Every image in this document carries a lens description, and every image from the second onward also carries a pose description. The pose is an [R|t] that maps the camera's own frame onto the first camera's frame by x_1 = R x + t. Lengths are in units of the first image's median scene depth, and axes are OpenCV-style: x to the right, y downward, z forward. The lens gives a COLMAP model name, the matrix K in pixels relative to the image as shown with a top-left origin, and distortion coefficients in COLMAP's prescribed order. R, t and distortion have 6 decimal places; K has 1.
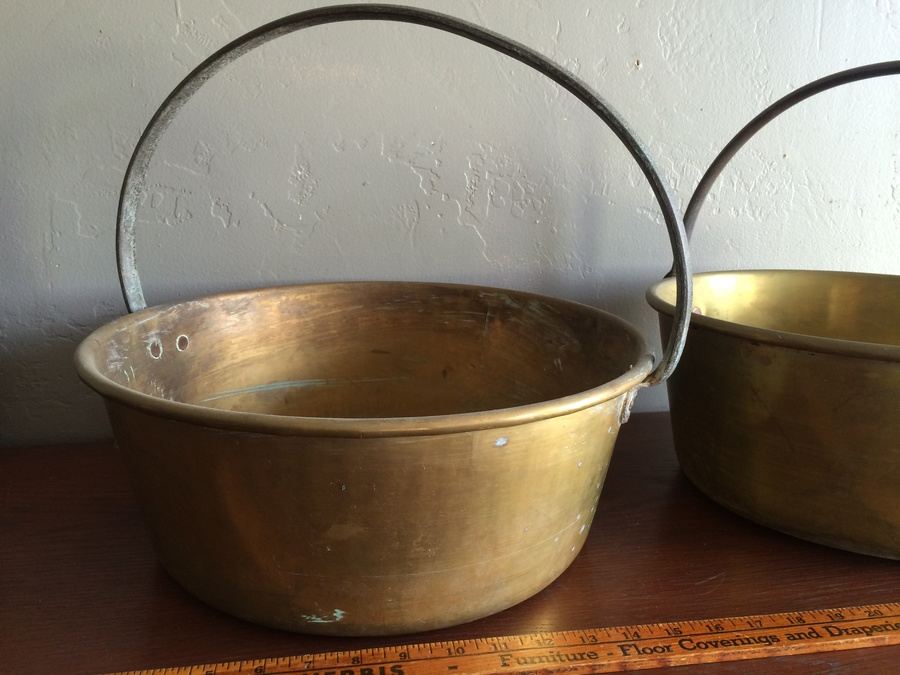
lens RADIAL K [[774.2, 0, 450.0], [0, 774.2, 337.5], [0, 0, 1]] dist [0.086168, -0.120353]
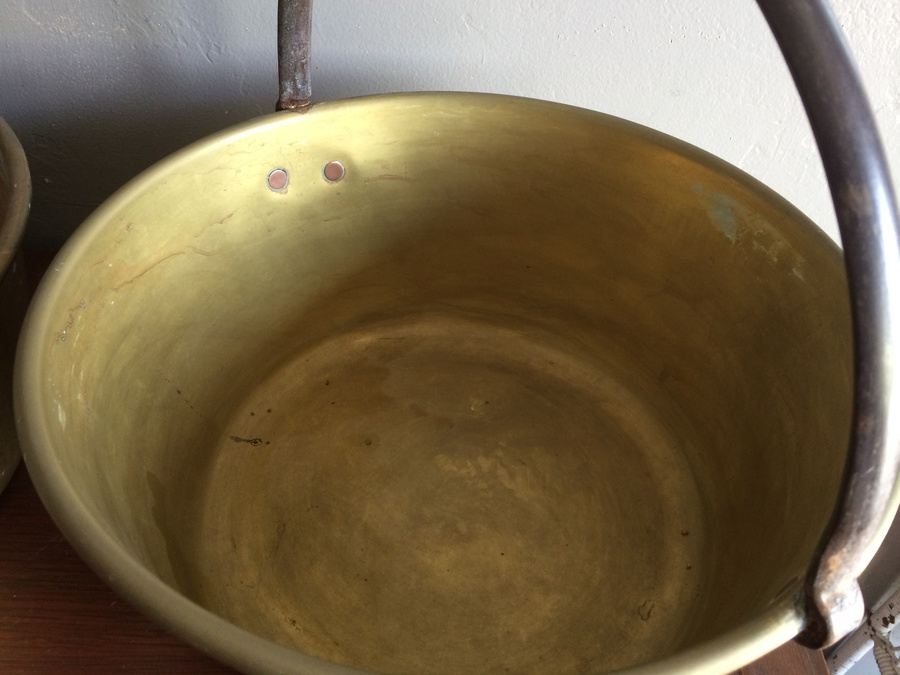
lens RADIAL K [[774.2, 0, 450.0], [0, 774.2, 337.5], [0, 0, 1]] dist [0.086168, -0.120353]
pose [[0.981438, 0.157613, -0.109256, 0.510942], [-0.079365, 0.852429, 0.516785, -0.251125], [0.174585, -0.498521, 0.849115, 0.453403]]
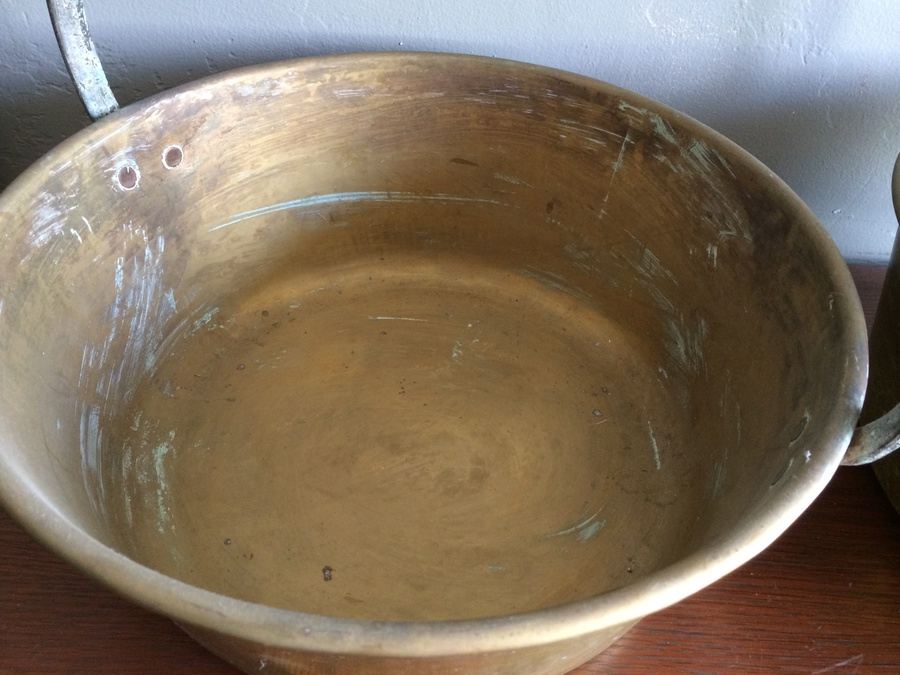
lens RADIAL K [[774.2, 0, 450.0], [0, 774.2, 337.5], [0, 0, 1]] dist [0.086168, -0.120353]
pose [[0.971959, 0.176818, -0.155018, 0.035929], [-0.079858, 0.868256, 0.489648, -0.192577], [0.221174, -0.463538, 0.858029, 0.325523]]
